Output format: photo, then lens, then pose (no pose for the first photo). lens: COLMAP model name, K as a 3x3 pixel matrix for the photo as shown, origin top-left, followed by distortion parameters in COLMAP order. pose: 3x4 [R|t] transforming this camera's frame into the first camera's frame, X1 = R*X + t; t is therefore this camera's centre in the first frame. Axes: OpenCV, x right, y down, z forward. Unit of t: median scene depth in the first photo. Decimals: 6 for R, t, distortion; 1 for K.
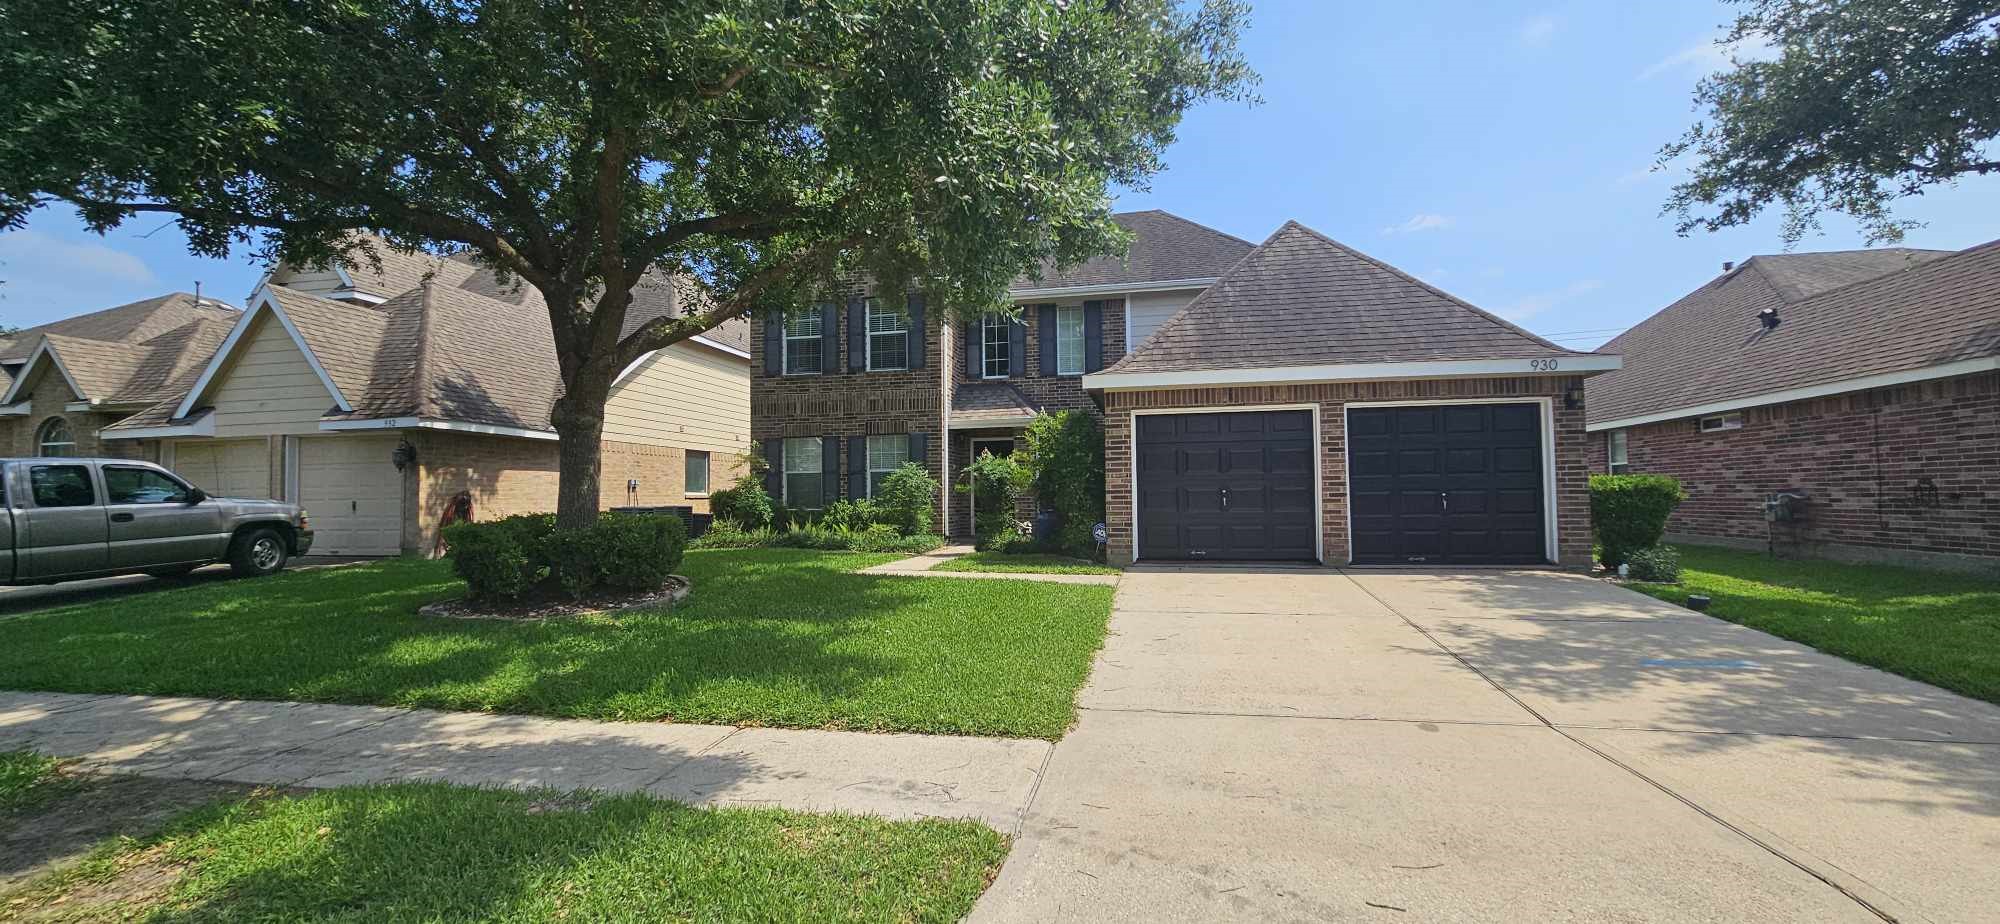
lens RADIAL K [[821.0, 0, 1005.0], [0, 821.0, 462.1], [0, 0, 1]] dist [0.003358, -0.000247]
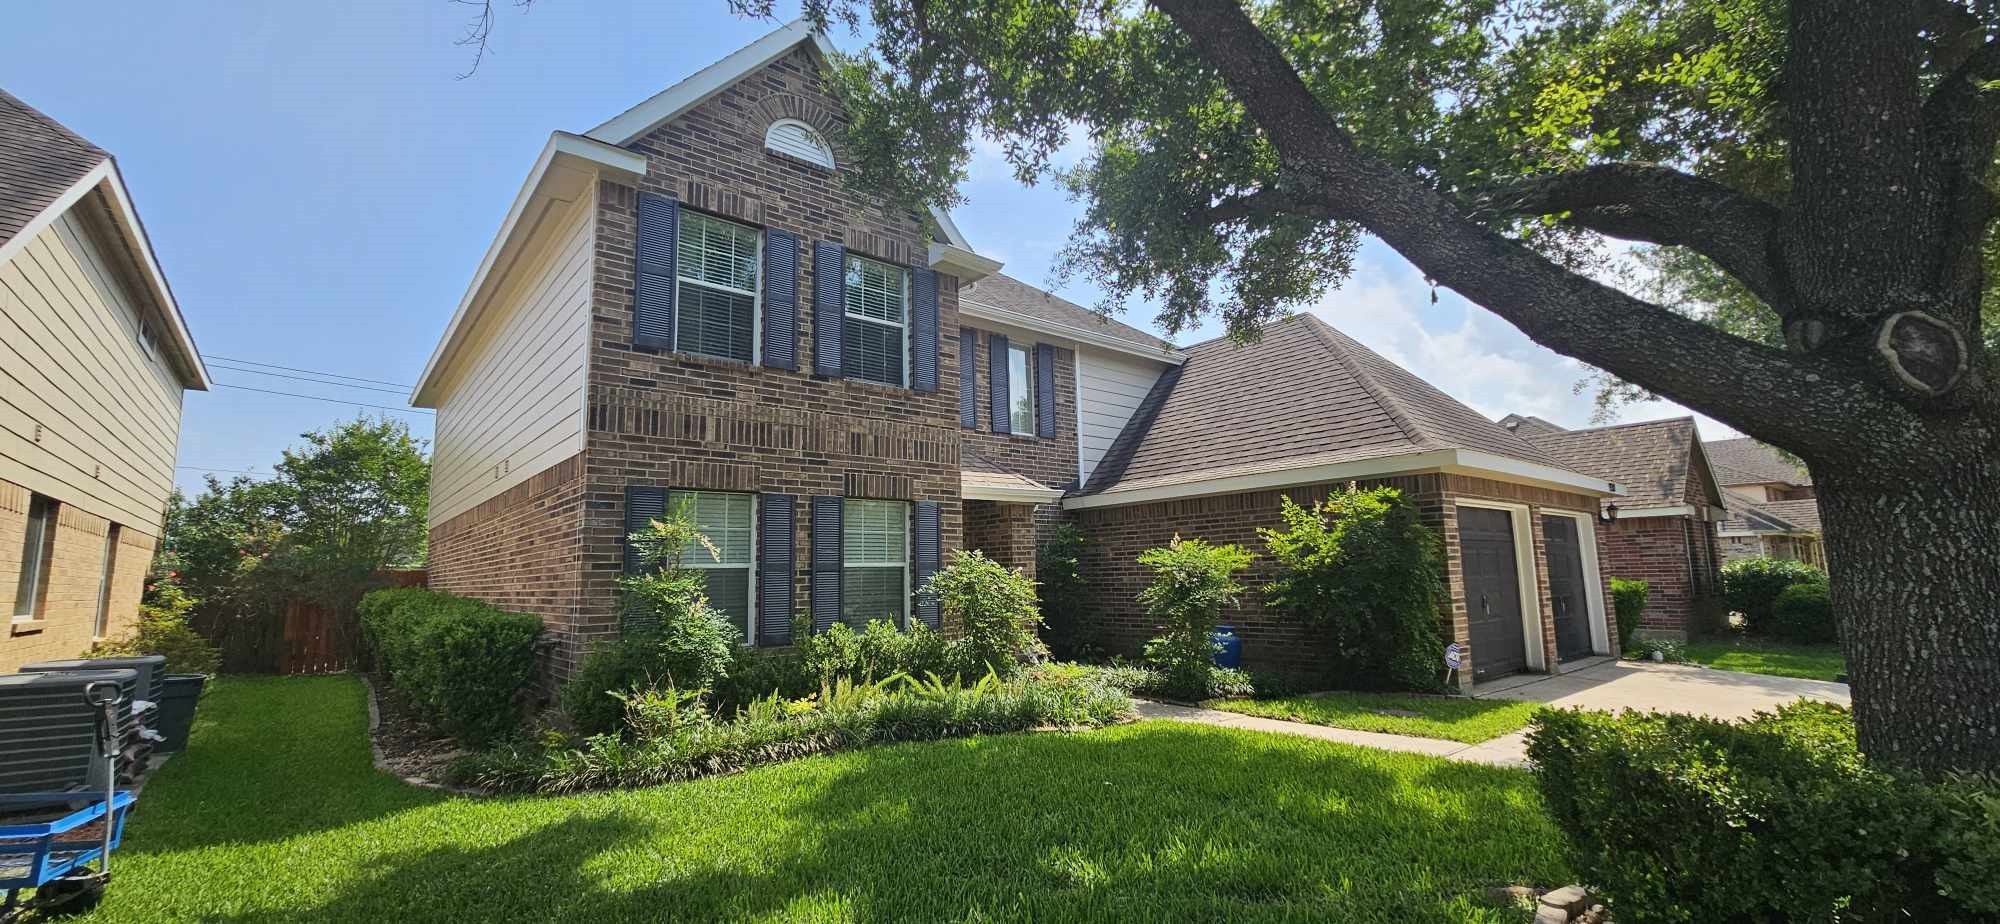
lens RADIAL K [[821.0, 0, 1010.3], [0, 821.0, 471.0], [0, 0, 1]] dist [0.003358, -0.000247]
pose [[0.628810, 0.101828, 0.770862, -0.569206], [-0.019731, 0.993158, -0.115097, 0.010233], [-0.777308, 0.057164, 0.626517, 0.646245]]
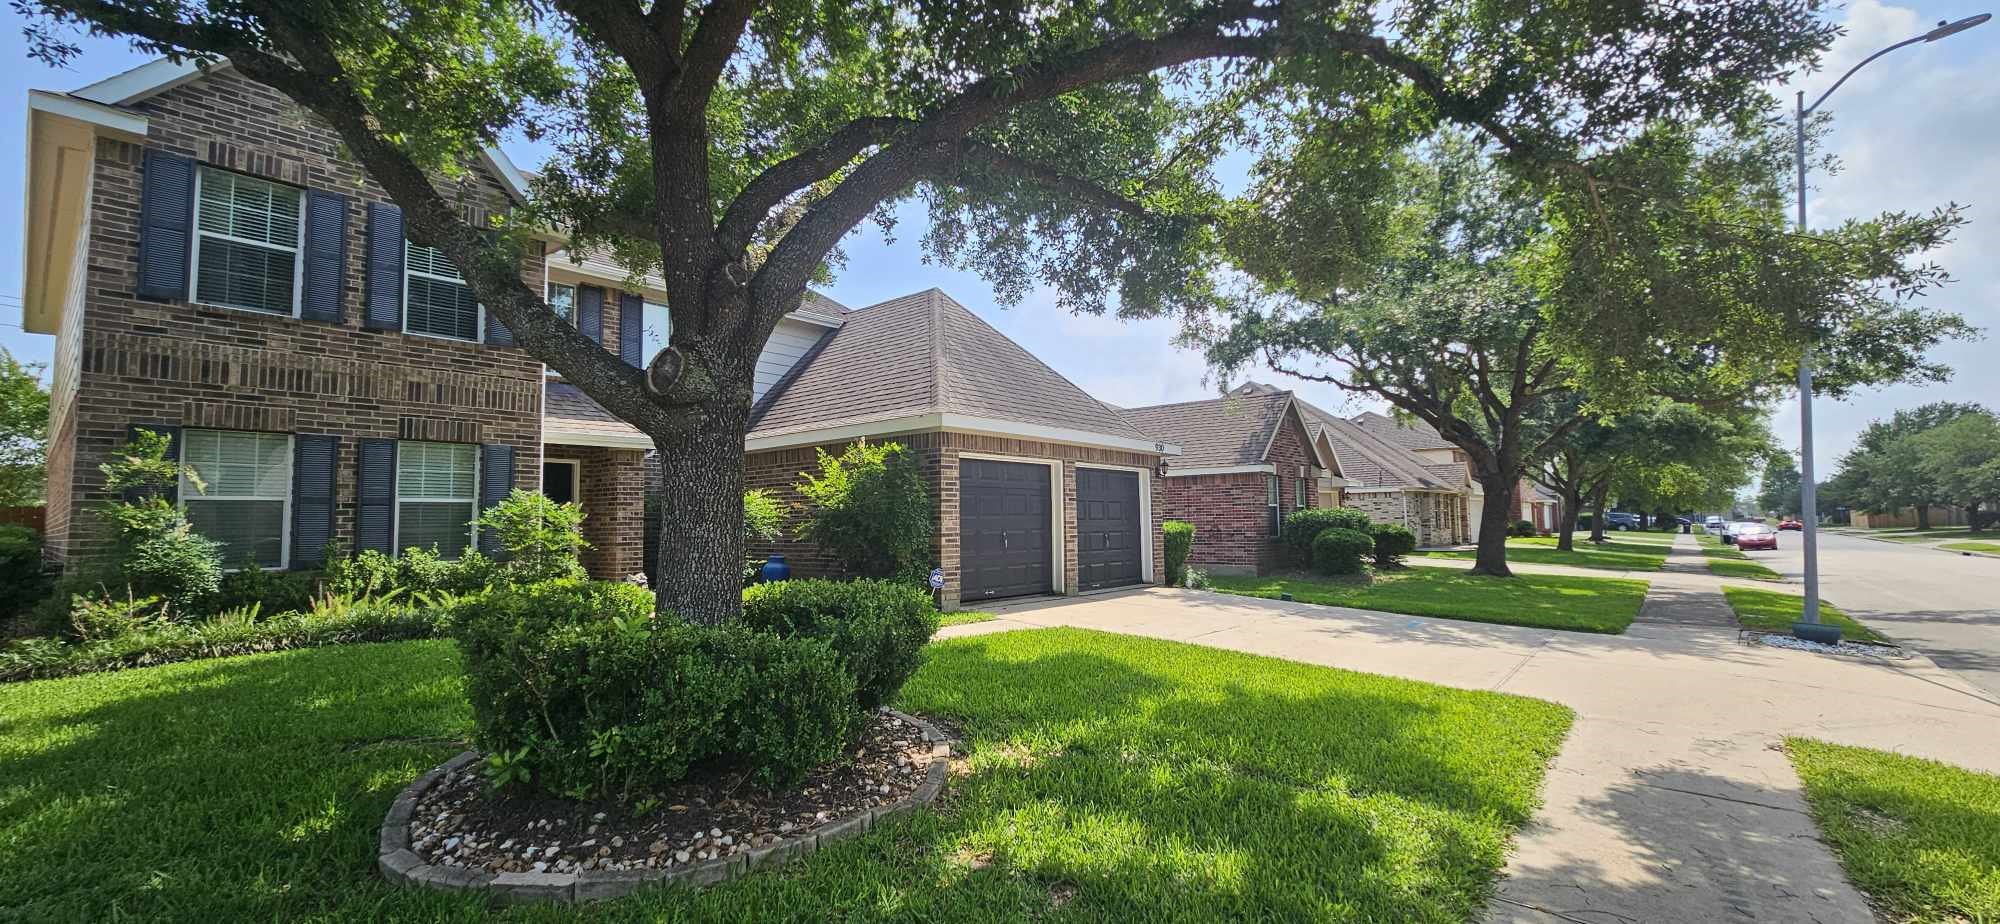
lens RADIAL K [[821.0, 0, 1006.3], [0, 821.0, 468.6], [0, 0, 1]] dist [0.003358, -0.000247]
pose [[0.478700, 0.065829, 0.875507, -0.529950], [-0.031616, 0.997831, -0.057739, 0.009455], [-0.877409, -0.000040, 0.479743, 0.366159]]
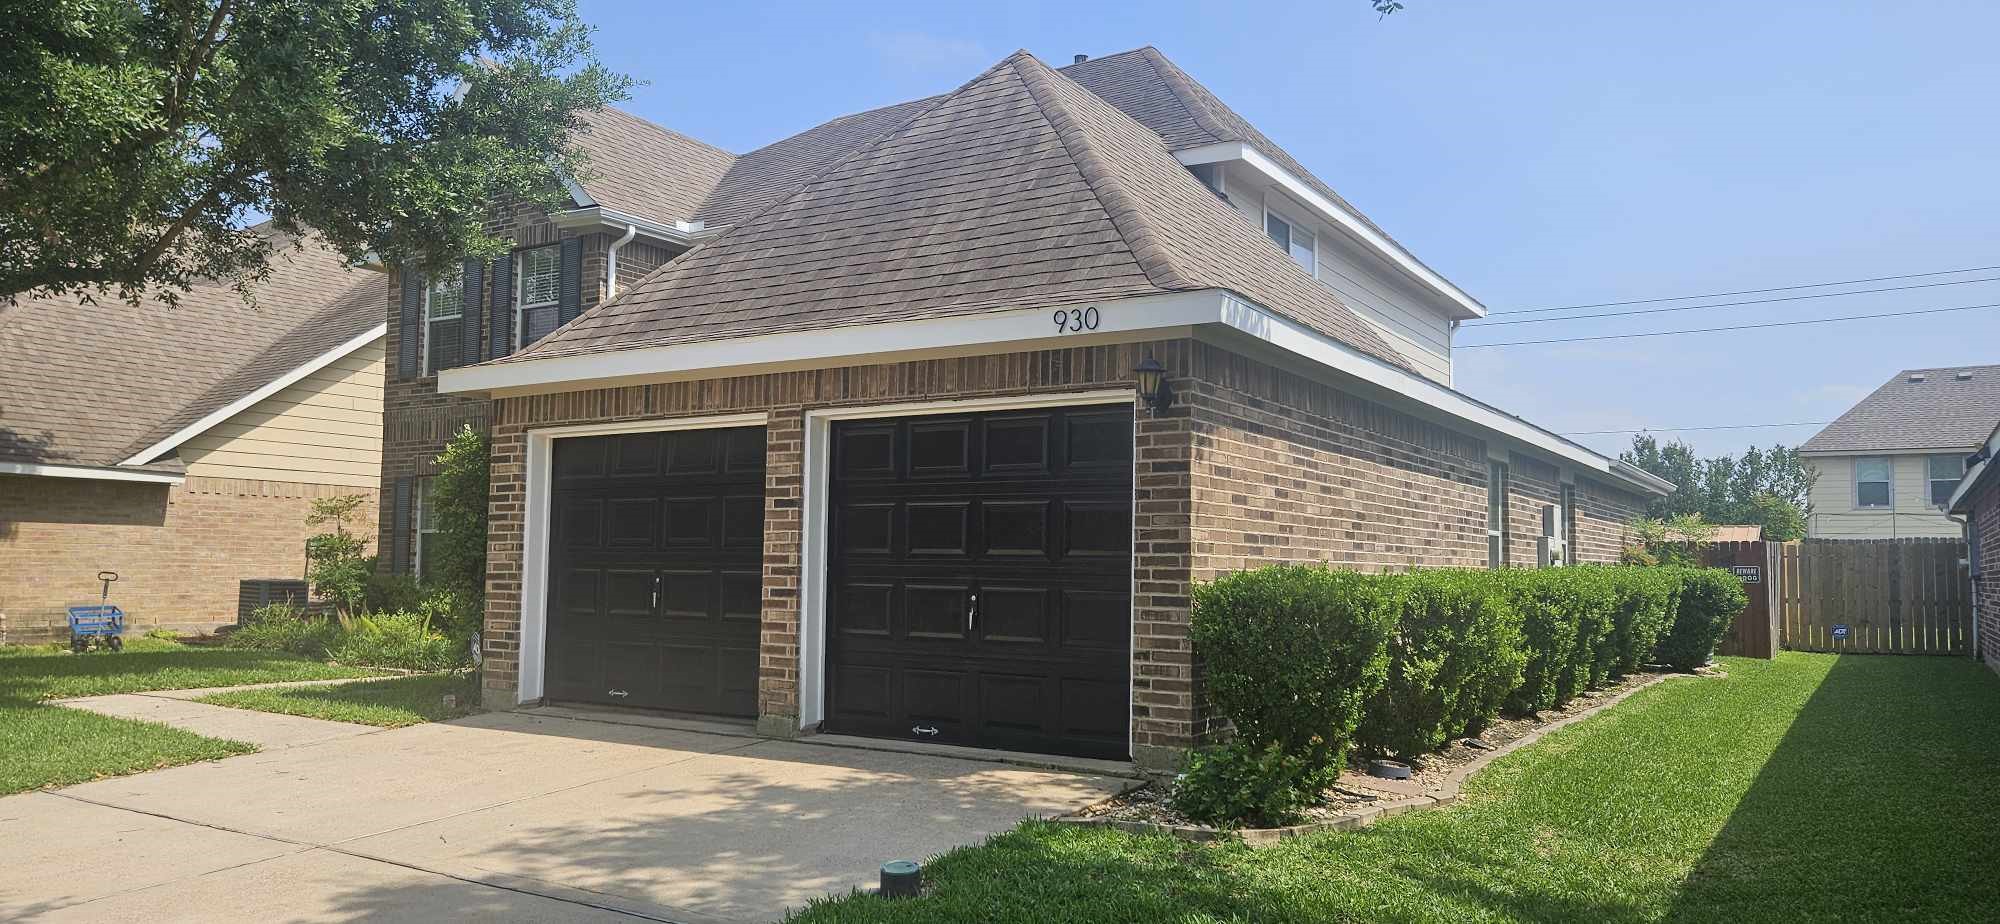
lens RADIAL K [[1405.3, 0, 998.1], [0, 1405.3, 464.1], [0, 0, 1]] dist [0.002266, 0.000740]
pose [[0.928761, -0.004772, -0.370648, 0.621194], [-0.007944, 0.999431, -0.032776, -0.008813], [0.370593, 0.033386, 0.928195, 0.182107]]
